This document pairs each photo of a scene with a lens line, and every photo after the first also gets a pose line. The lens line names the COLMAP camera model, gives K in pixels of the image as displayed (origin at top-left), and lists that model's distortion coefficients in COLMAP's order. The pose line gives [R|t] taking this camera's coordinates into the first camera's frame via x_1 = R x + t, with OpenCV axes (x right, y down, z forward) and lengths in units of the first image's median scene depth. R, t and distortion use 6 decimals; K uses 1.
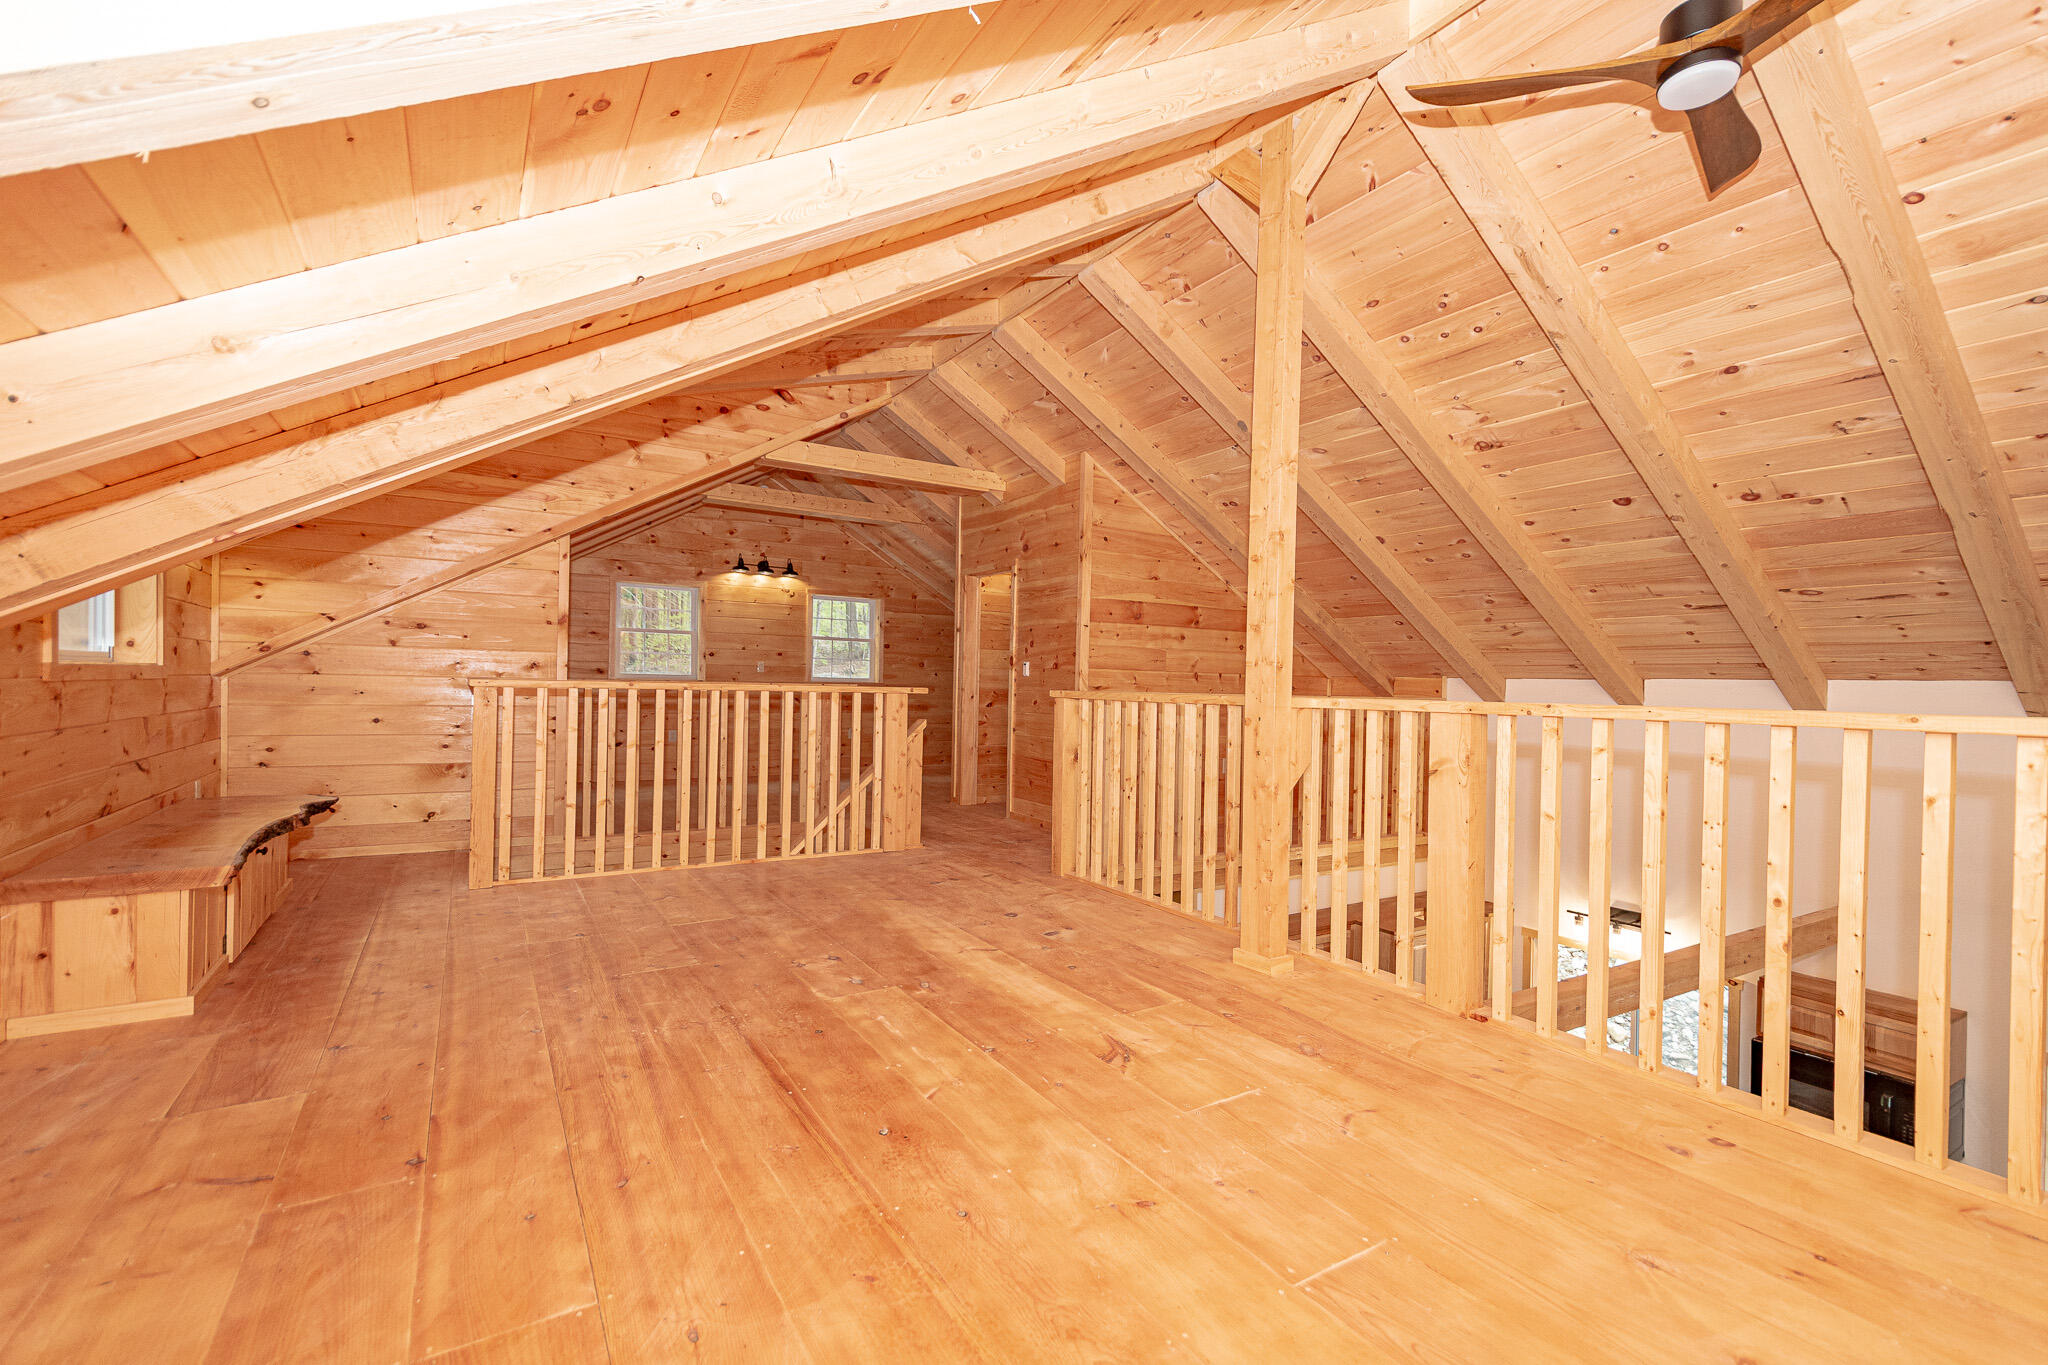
lens RADIAL K [[886.4, 0, 1024.0], [0, 886.4, 682.5], [0, 0, 1]] dist [0.021485, -0.007088]
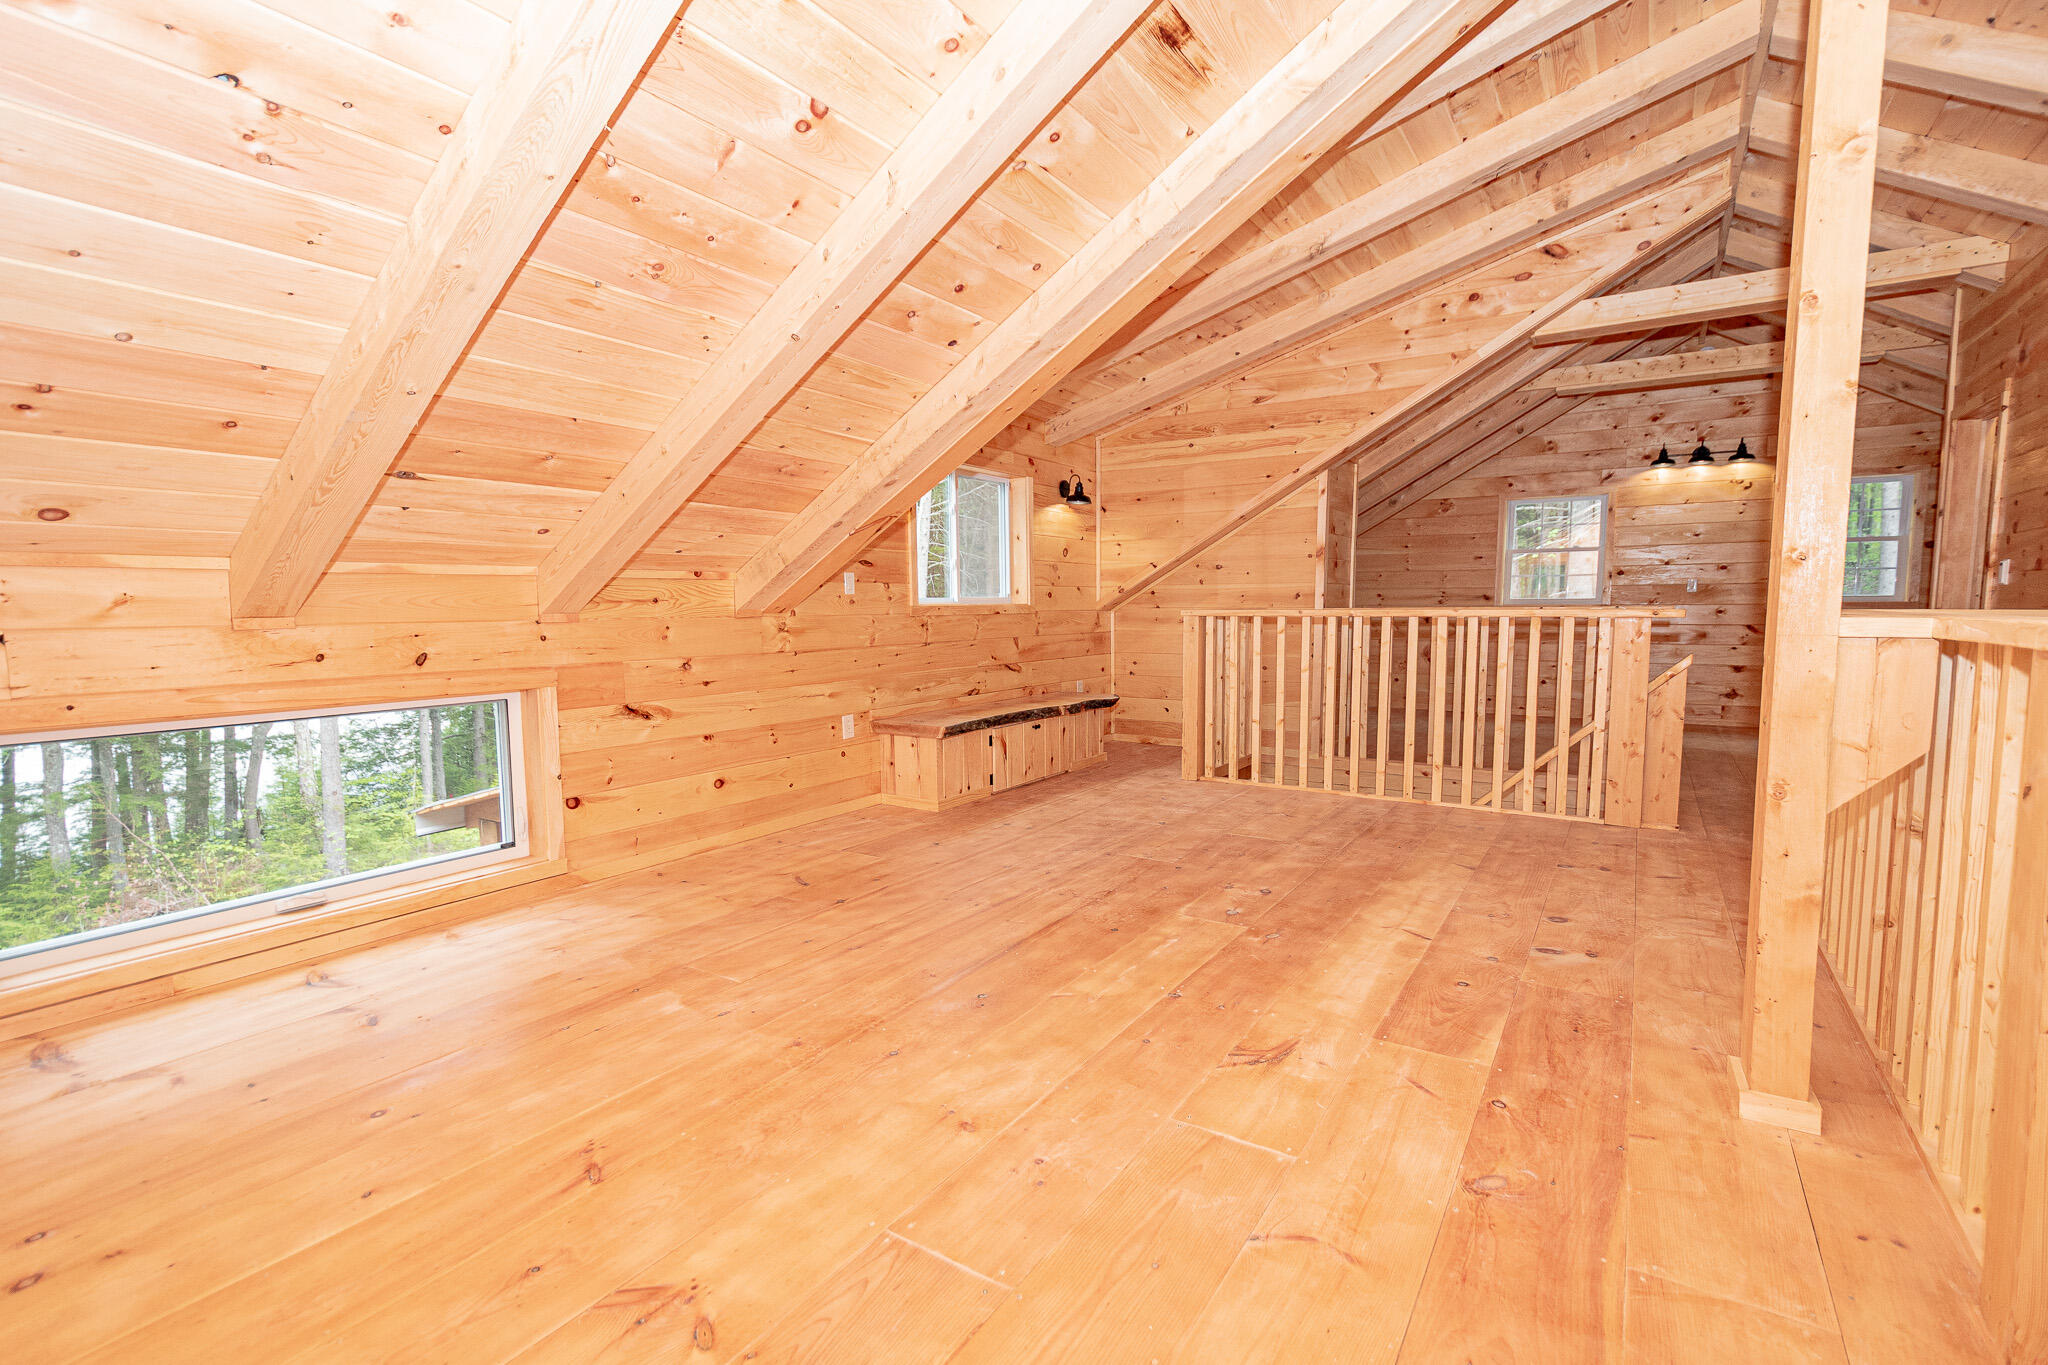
lens RADIAL K [[921.4, 0, 1028.9], [0, 921.4, 691.1], [0, 0, 1]] dist [0.025235, -0.011623]
pose [[0.427794, 0.061159, -0.901805, 0.601144], [0.016036, 0.997038, 0.075225, 0.011507], [0.903734, -0.046642, 0.425546, 0.361255]]
